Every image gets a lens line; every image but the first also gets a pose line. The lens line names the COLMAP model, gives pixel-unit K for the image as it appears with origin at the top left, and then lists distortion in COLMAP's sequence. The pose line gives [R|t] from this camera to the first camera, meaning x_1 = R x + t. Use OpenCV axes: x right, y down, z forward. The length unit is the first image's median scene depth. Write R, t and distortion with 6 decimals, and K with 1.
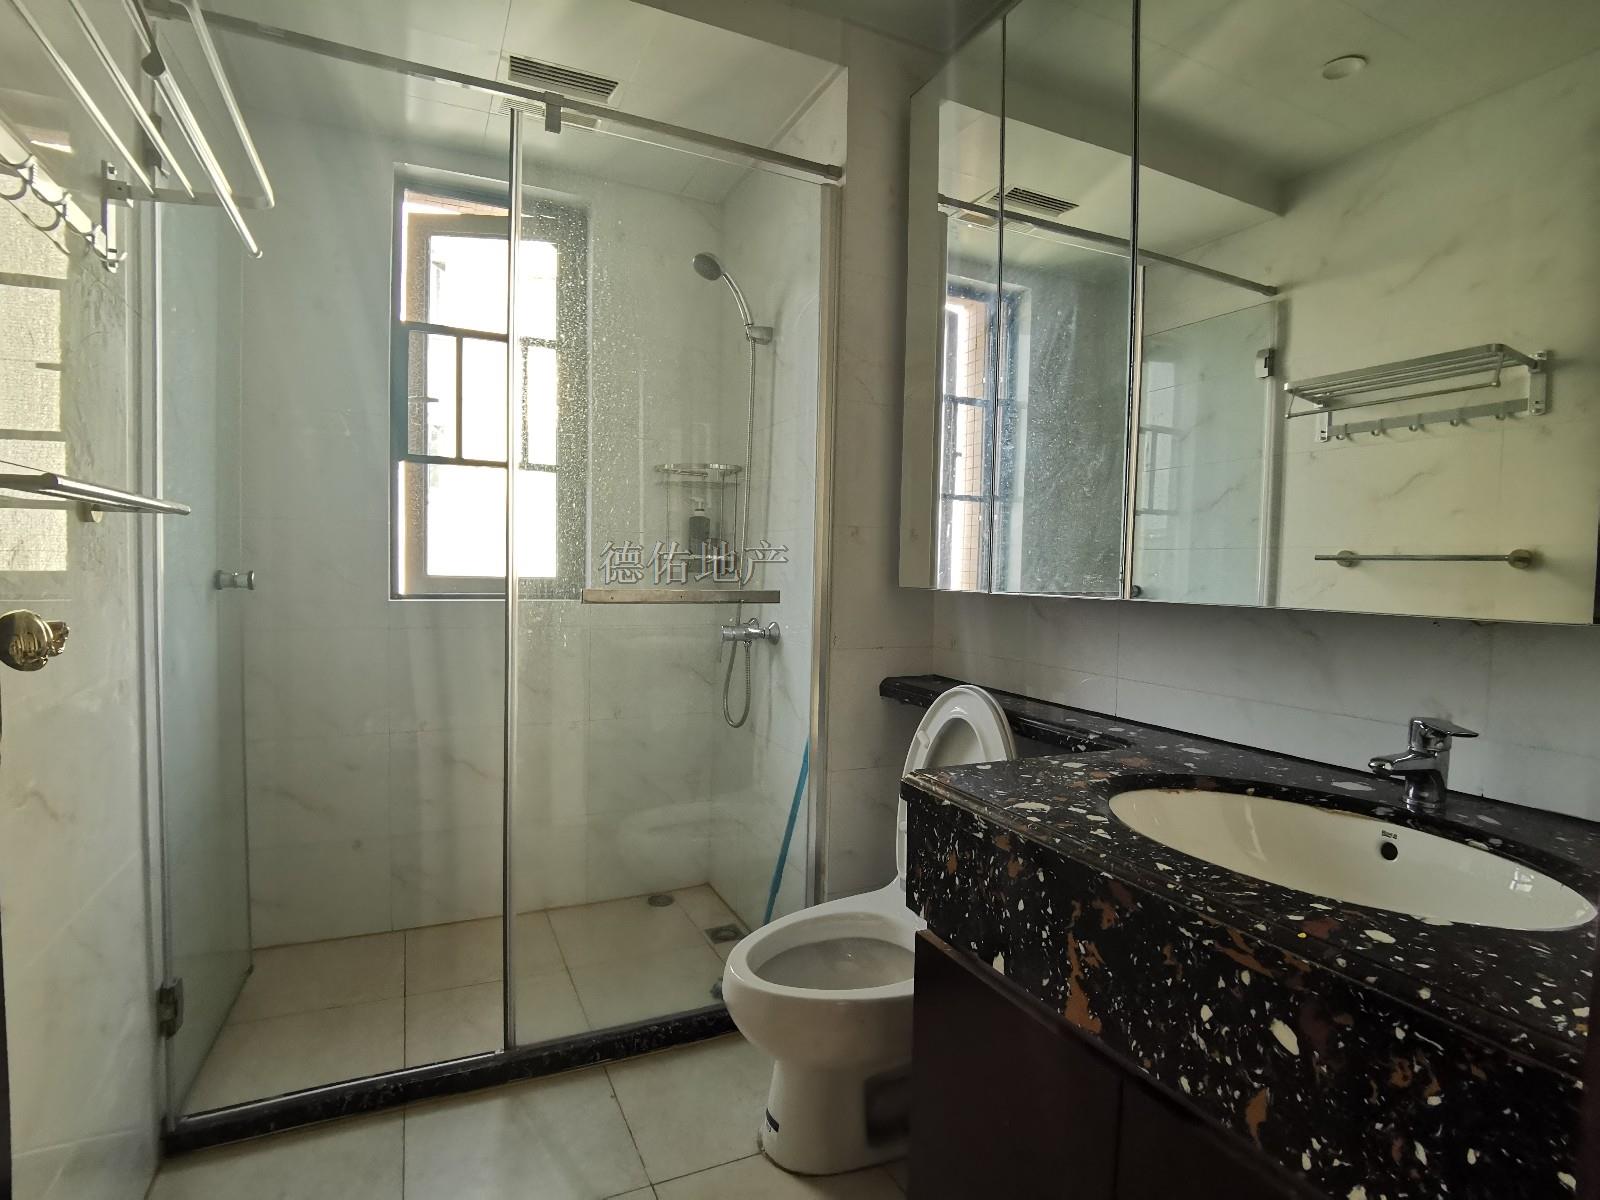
lens RADIAL K [[808.2, 0, 800.0], [0, 808.2, 600.0], [0, 0, 1]] dist [-0.001151, 0.000004]
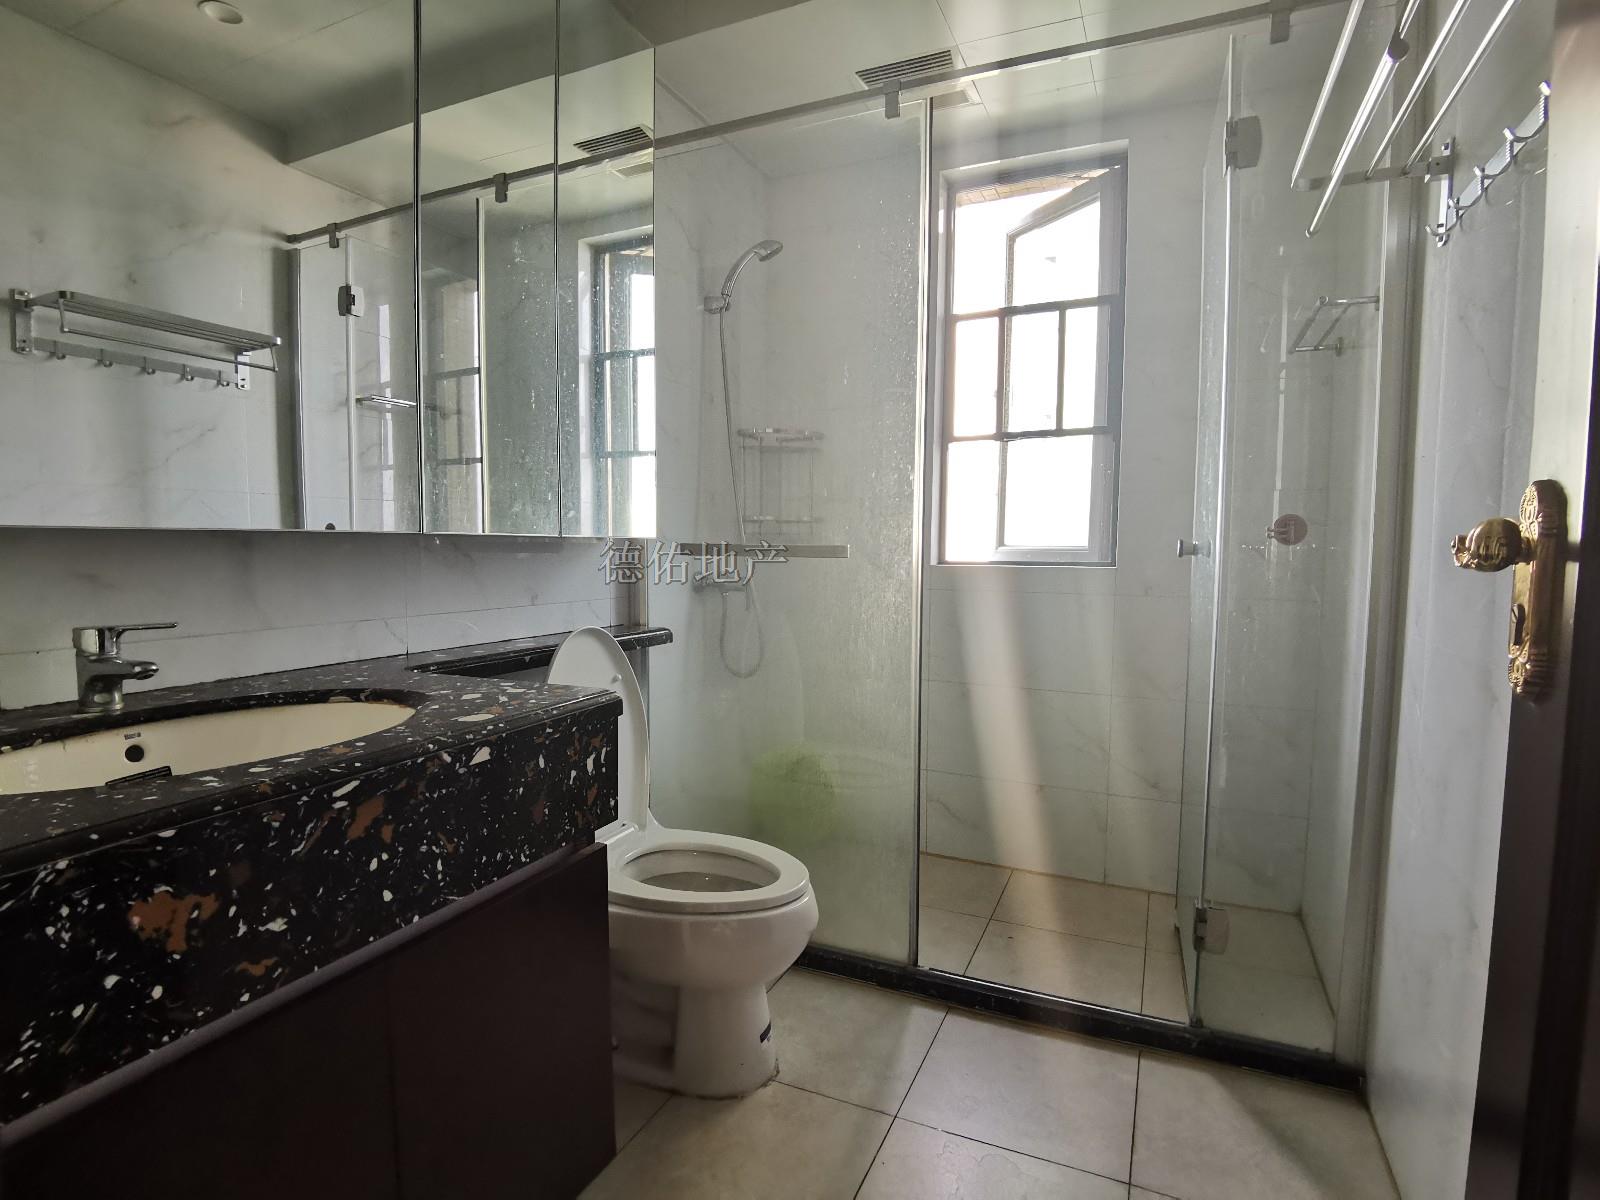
lens RADIAL K [[808.2, 0, 800.0], [0, 808.2, 600.0], [0, 0, 1]] dist [-0.001151, 0.000004]
pose [[0.660176, 0.037844, -0.750157, 0.245166], [-0.008378, 0.999039, 0.043026, 0.002381], [0.751064, -0.022120, 0.659858, 0.108824]]
